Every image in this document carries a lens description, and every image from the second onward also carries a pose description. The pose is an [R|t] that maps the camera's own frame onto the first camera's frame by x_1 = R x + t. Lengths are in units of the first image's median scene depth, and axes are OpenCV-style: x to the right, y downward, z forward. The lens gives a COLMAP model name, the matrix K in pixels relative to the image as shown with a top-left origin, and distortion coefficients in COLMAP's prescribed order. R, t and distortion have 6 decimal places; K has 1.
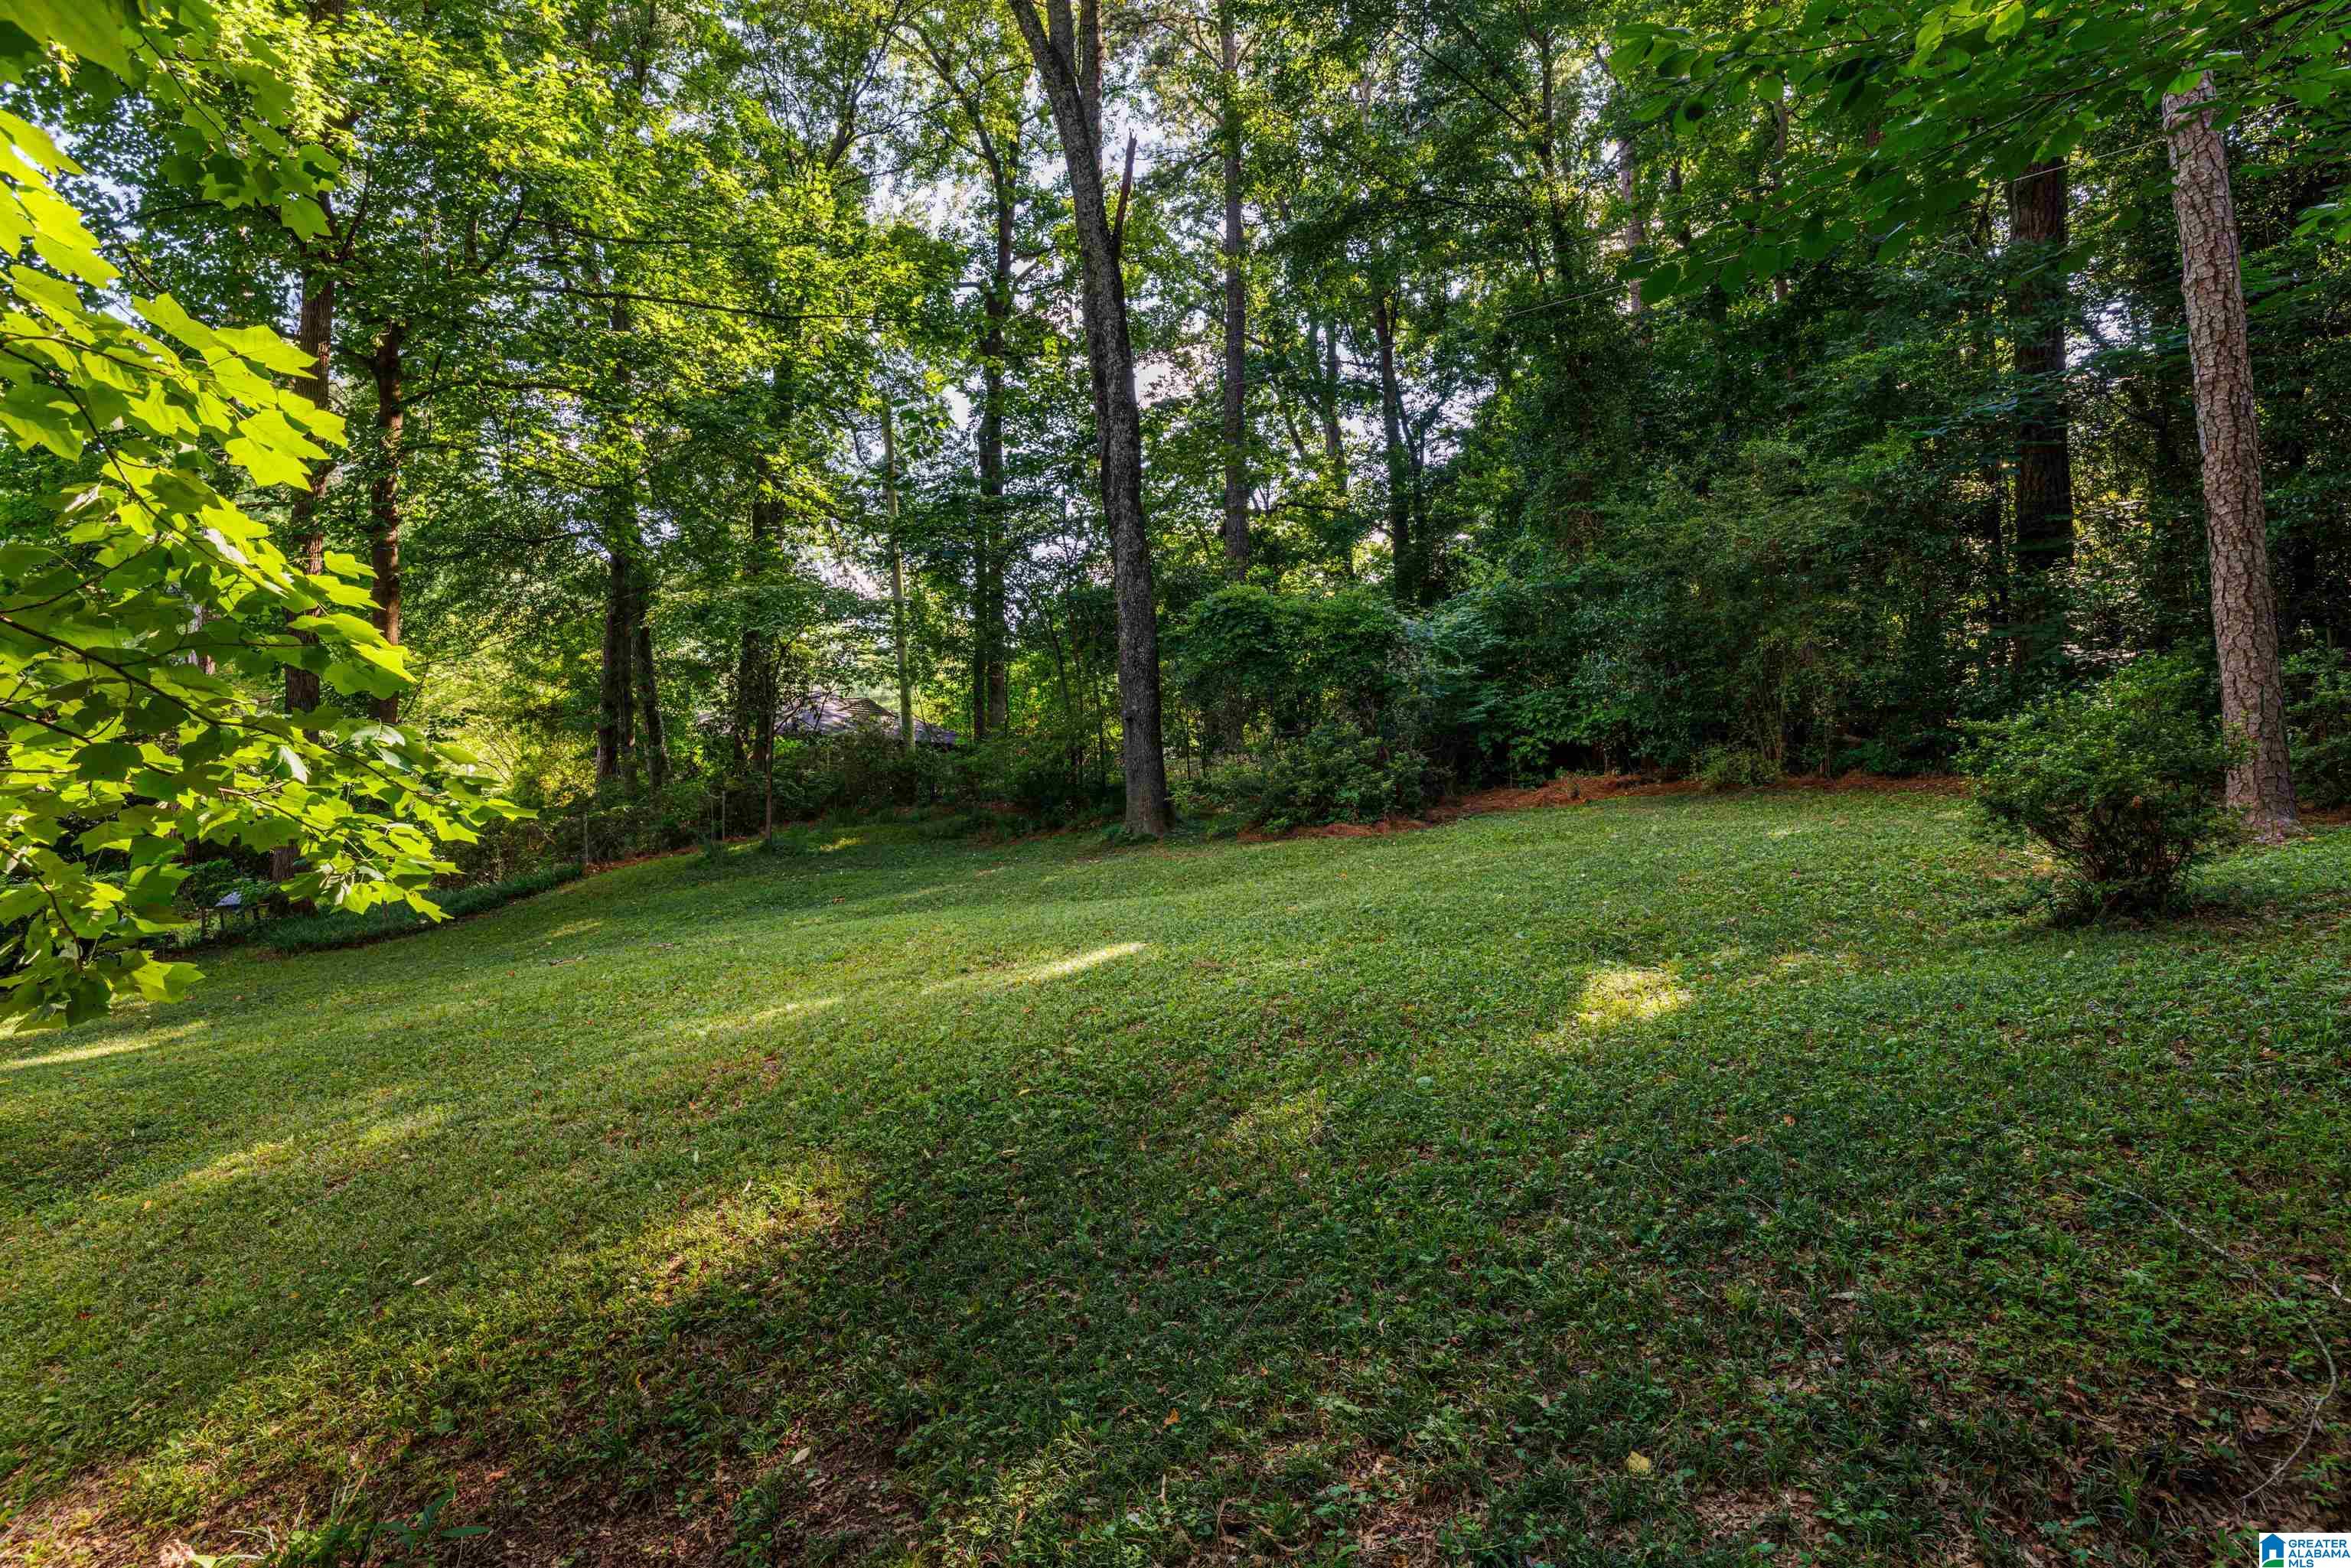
lens RADIAL K [[1155.6, 0, 1169.1], [0, 1155.6, 772.8], [0, 0, 1]] dist [-0.001647, 0.000370]
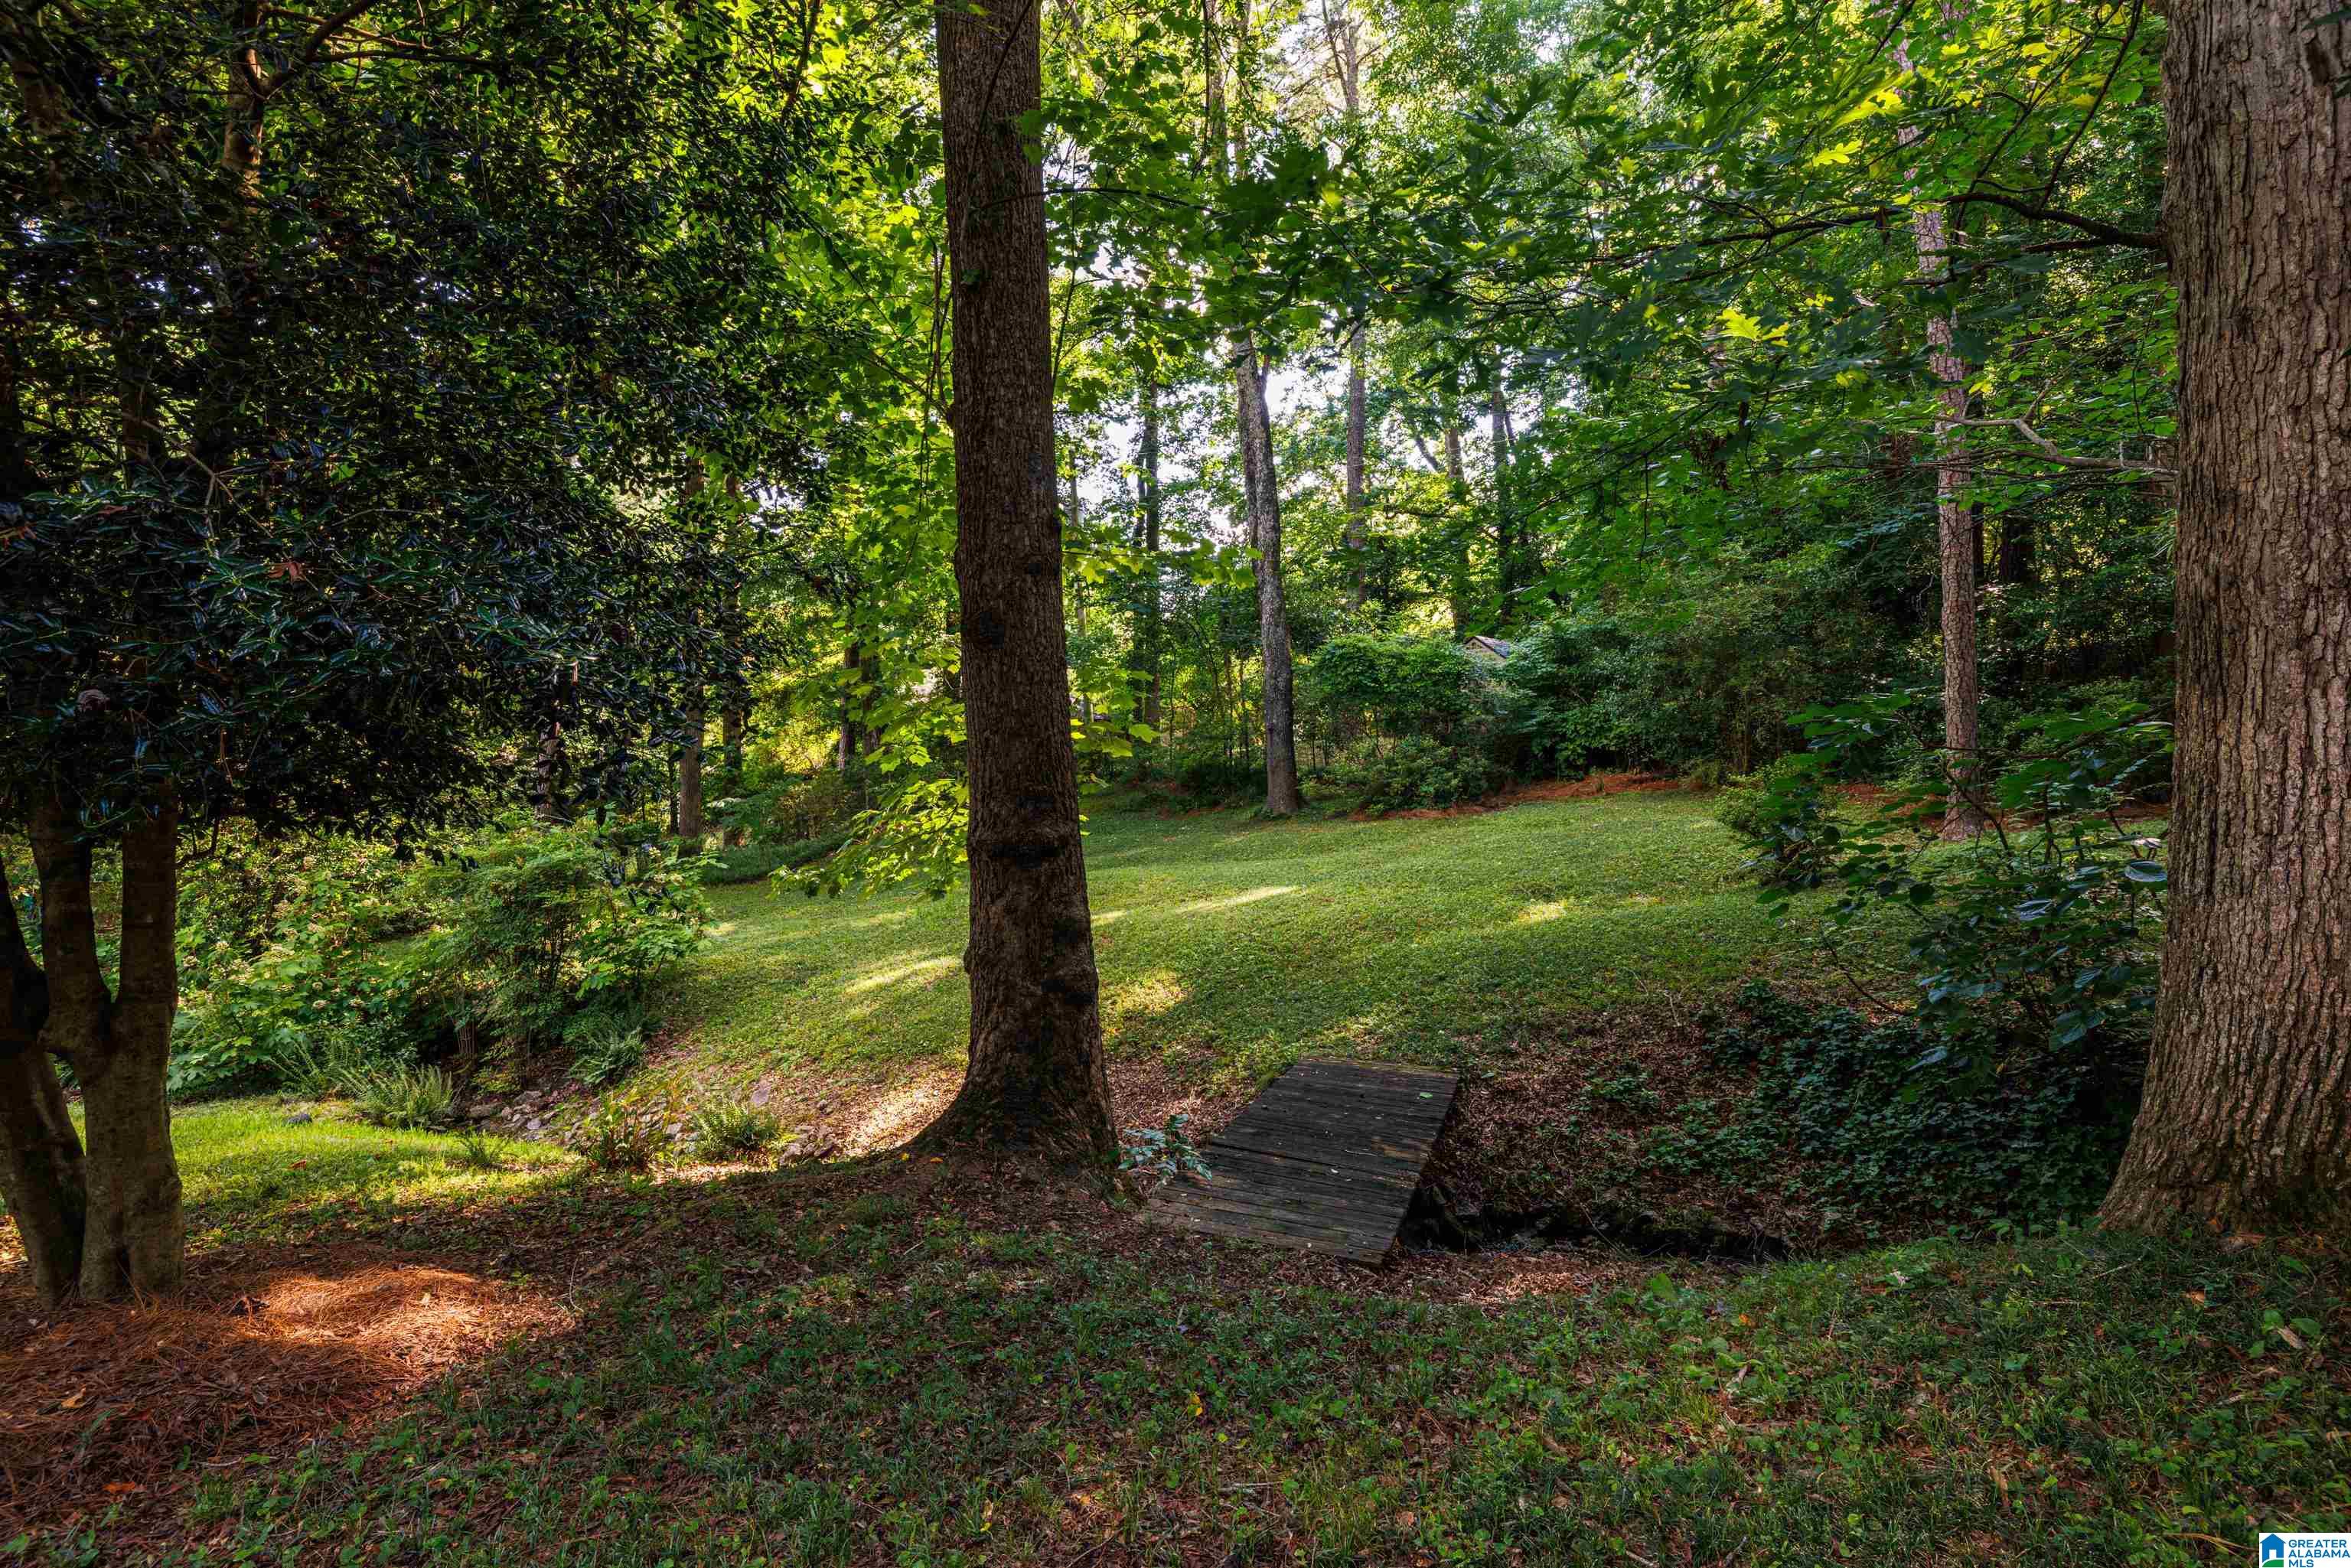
lens RADIAL K [[1155.6, 0, 1169.1], [0, 1155.6, 772.8], [0, 0, 1]] dist [-0.001647, 0.000370]
pose [[0.994094, 0.009701, -0.108090, -0.005550], [-0.005627, 0.999265, 0.037931, -0.048822], [0.108378, -0.037098, 0.993417, -0.406730]]
